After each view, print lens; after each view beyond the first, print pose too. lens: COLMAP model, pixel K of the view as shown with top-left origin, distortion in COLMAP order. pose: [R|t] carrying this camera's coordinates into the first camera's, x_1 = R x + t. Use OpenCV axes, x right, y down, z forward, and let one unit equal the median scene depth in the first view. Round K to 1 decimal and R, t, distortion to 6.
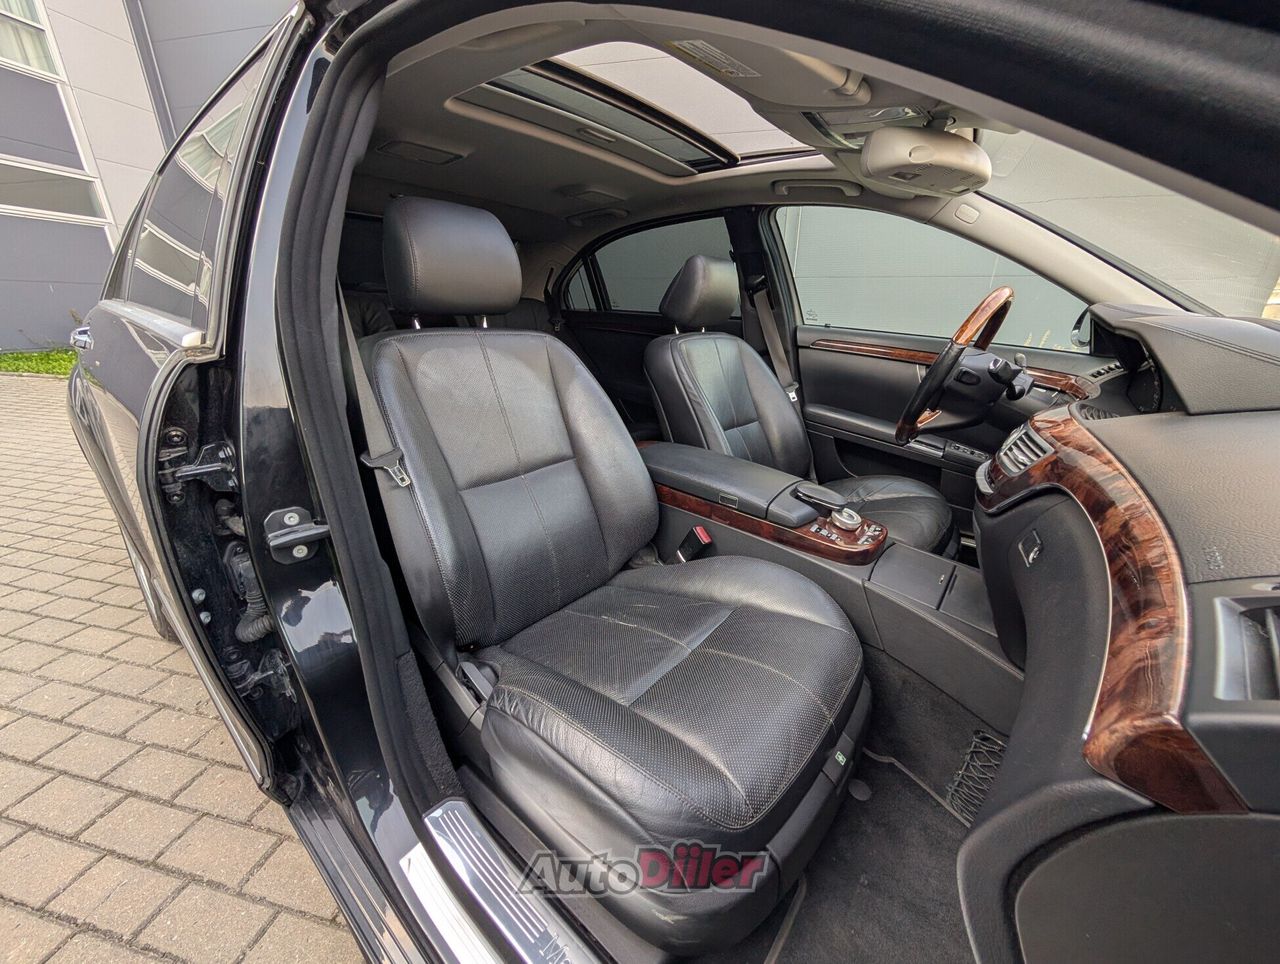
lens RADIAL K [[481.8, 0, 642.2], [0, 481.8, 483.4], [0, 0, 1]] dist [0.000381, 0.000113]
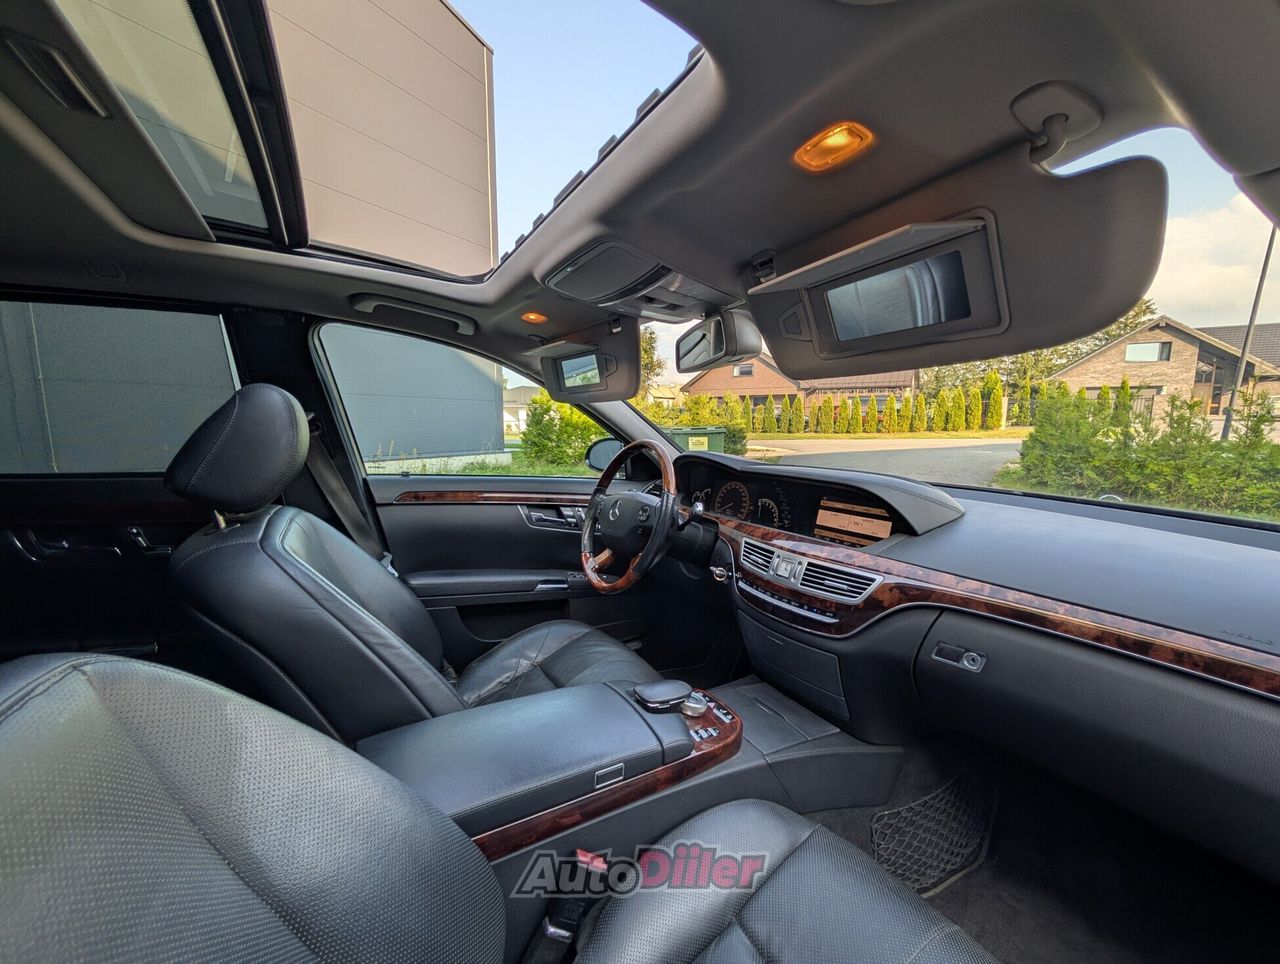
lens RADIAL K [[481.8, 0, 642.2], [0, 481.8, 483.4], [0, 0, 1]] dist [0.000381, 0.000113]
pose [[0.329445, -0.131105, 0.935028, -0.246707], [0.316027, 0.948503, 0.021647, -0.235268], [-0.889715, 0.288362, 0.353913, 0.438388]]
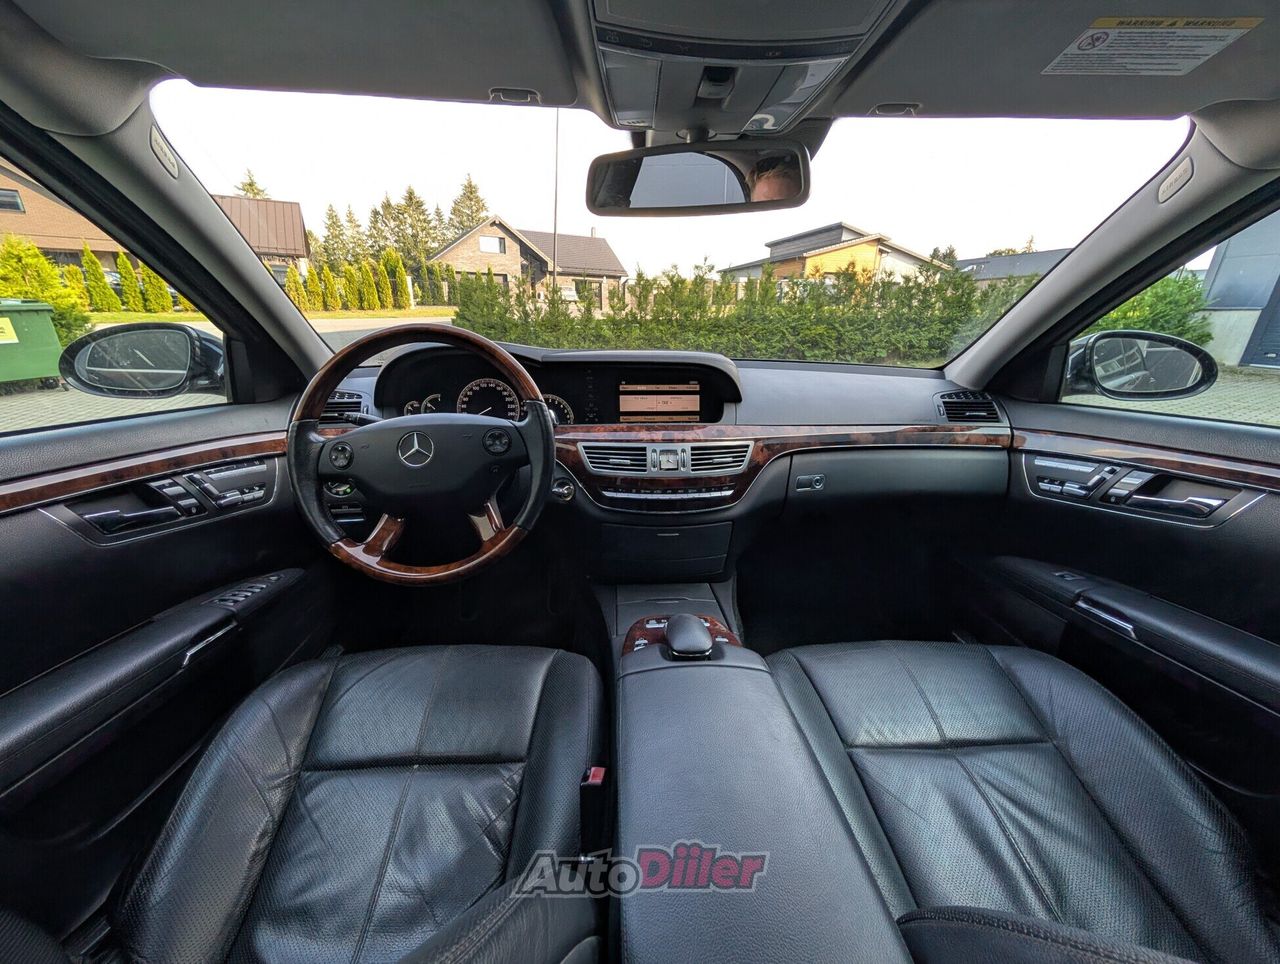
lens RADIAL K [[481.8, 0, 642.2], [0, 481.8, 483.4], [0, 0, 1]] dist [0.000381, 0.000113]
pose [[-0.687271, -0.273701, 0.672864, 0.004804], [0.215447, 0.807812, 0.548655, -0.369925], [-0.693715, 0.522041, -0.496218, 0.864898]]
